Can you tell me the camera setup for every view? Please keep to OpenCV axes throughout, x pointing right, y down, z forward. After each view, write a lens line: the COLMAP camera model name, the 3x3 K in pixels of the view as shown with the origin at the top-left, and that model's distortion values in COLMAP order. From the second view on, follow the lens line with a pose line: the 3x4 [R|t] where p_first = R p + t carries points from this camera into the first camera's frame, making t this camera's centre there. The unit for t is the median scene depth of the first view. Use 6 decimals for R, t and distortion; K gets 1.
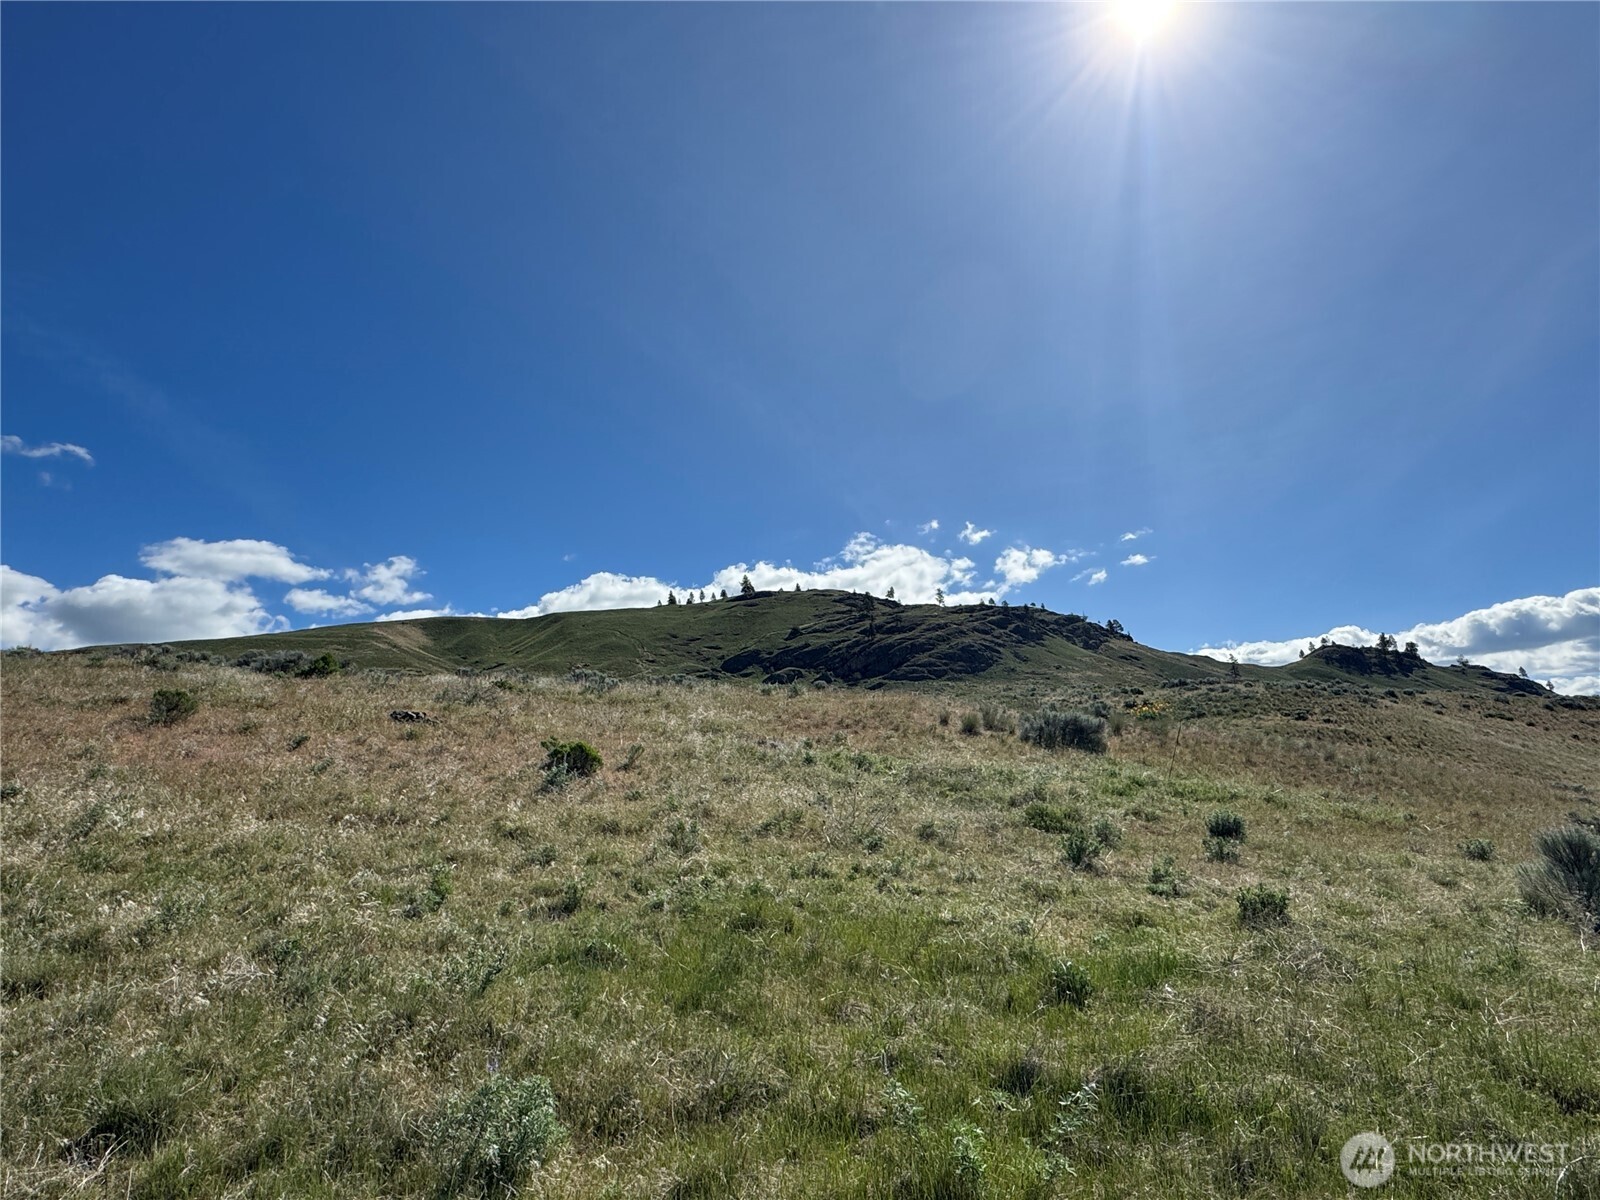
lens RADIAL K [[943.5, 0, 800.4], [0, 943.5, 601.6], [0, 0, 1]] dist [-0.004648, -0.001355]
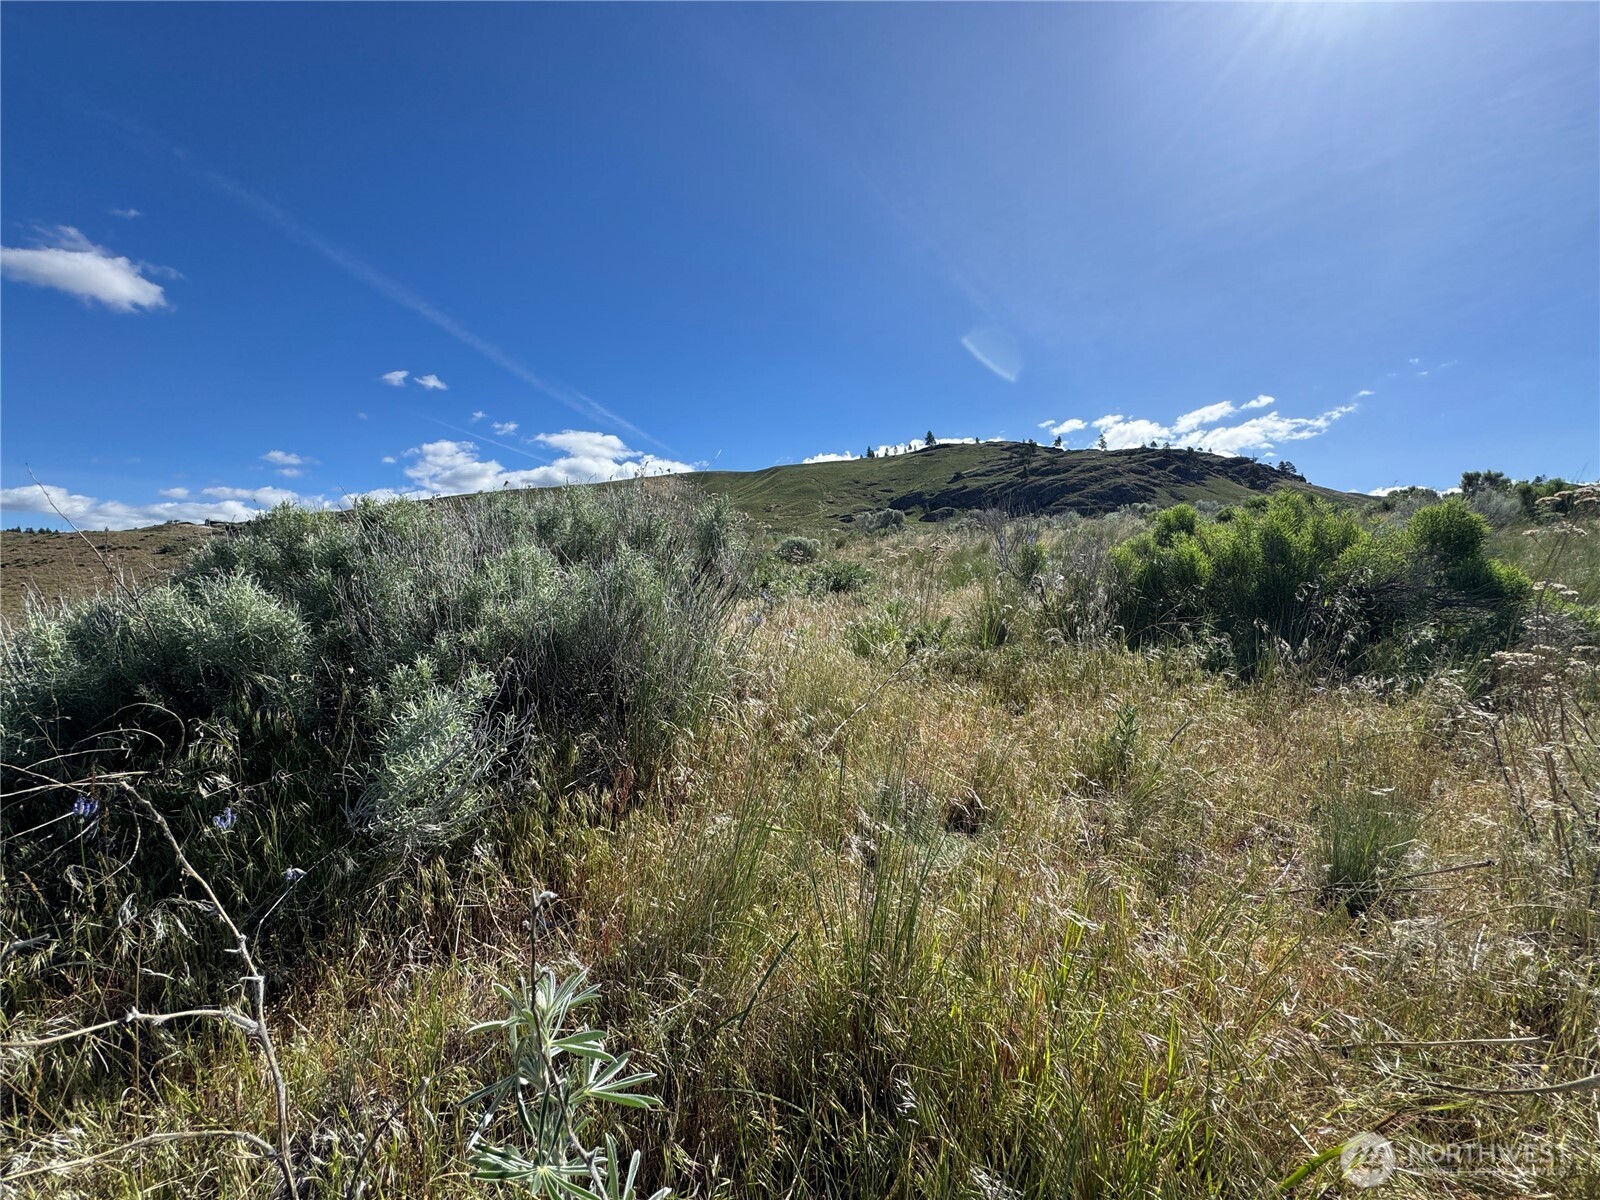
lens RADIAL K [[645.5, 0, 803.2], [0, 645.5, 602.3], [0, 0, 1]] dist [-0.000603, -0.000031]
pose [[0.949981, 0.038724, -0.309897, 0.062659], [0.027385, 0.978132, 0.206174, 0.014406], [0.311104, -0.204348, 0.928147, 0.165841]]
